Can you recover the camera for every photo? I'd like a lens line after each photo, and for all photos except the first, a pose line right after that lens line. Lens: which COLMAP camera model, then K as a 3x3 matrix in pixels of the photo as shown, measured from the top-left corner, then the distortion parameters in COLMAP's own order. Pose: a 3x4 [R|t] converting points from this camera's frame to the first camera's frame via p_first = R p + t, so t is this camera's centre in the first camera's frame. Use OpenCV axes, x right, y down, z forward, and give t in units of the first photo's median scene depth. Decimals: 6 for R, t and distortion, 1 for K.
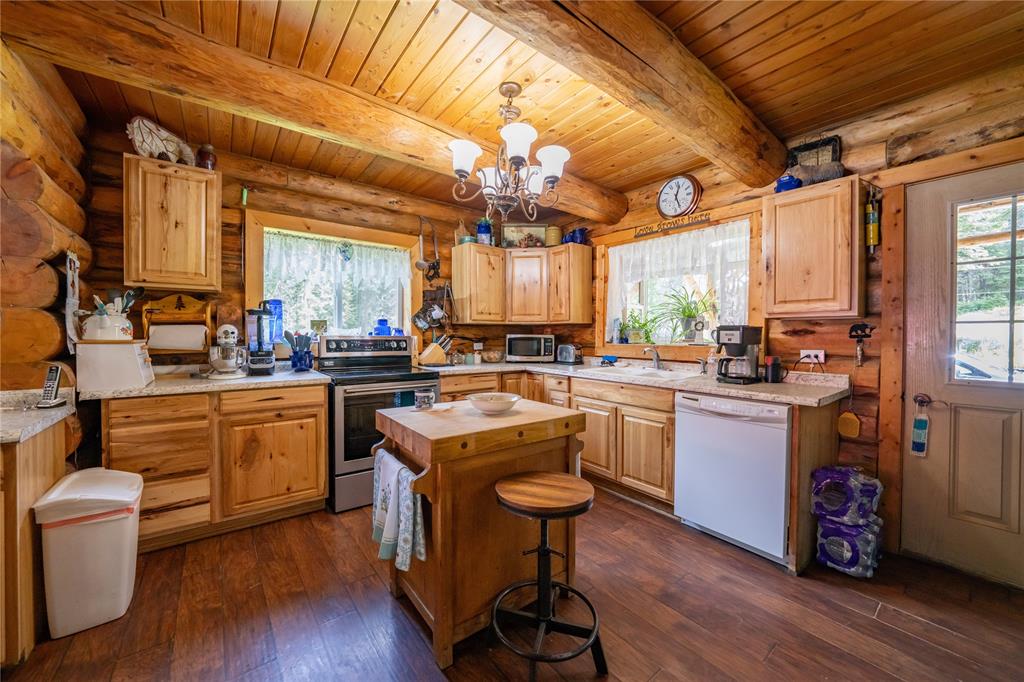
lens RADIAL K [[379.3, 0, 516.8], [0, 379.3, 337.5], [0, 0, 1]] dist [-0.019399, 0.000409]
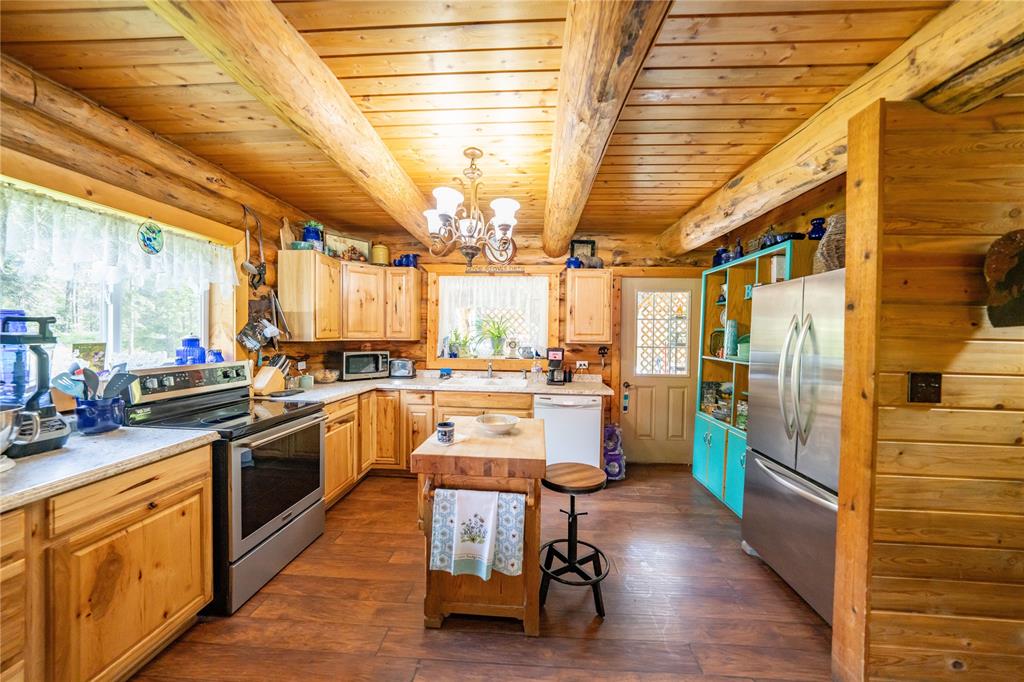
lens RADIAL K [[354.8, 0, 510.8], [0, 354.8, 338.8], [0, 0, 1]] dist [-0.016367, 0.001427]
pose [[0.664791, -0.003352, 0.747022, -0.512089], [-0.006779, 0.999922, 0.010519, -0.066379], [-0.746998, -0.012057, 0.664717, 0.122465]]
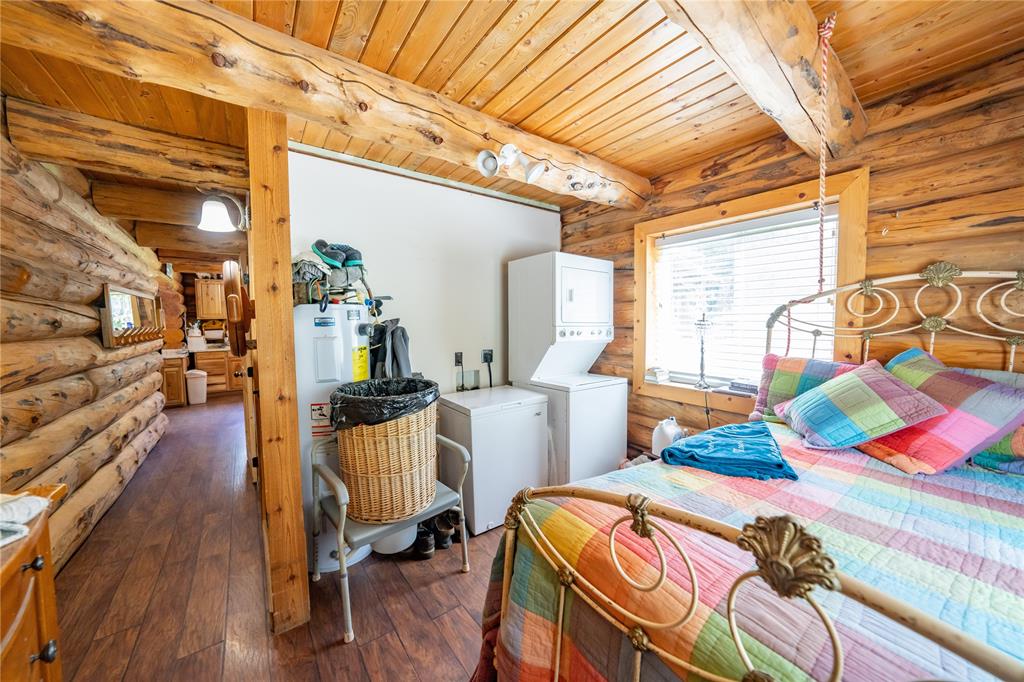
lens RADIAL K [[354.8, 0, 510.4], [0, 354.8, 339.1], [0, 0, 1]] dist [-0.016367, 0.001427]
pose [[0.999565, -0.009873, -0.027787, 1.280792], [0.011144, 0.998881, 0.045961, -0.053124], [0.027302, -0.046251, 0.998557, -1.446120]]
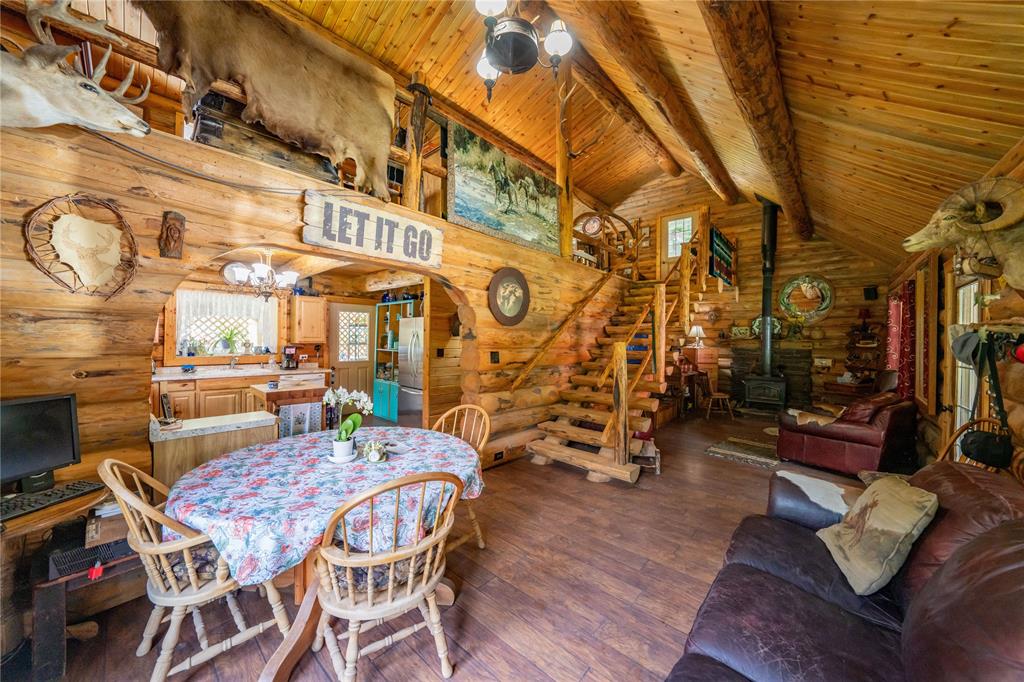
lens RADIAL K [[354.8, 0, 517.0], [0, 354.8, 339.0], [0, 0, 1]] dist [-0.016367, 0.001427]
pose [[-0.185819, -0.004101, 0.982575, -1.532204], [-0.005943, 0.999978, 0.003049, -0.075407], [-0.982566, -0.005273, -0.185840, -0.020066]]
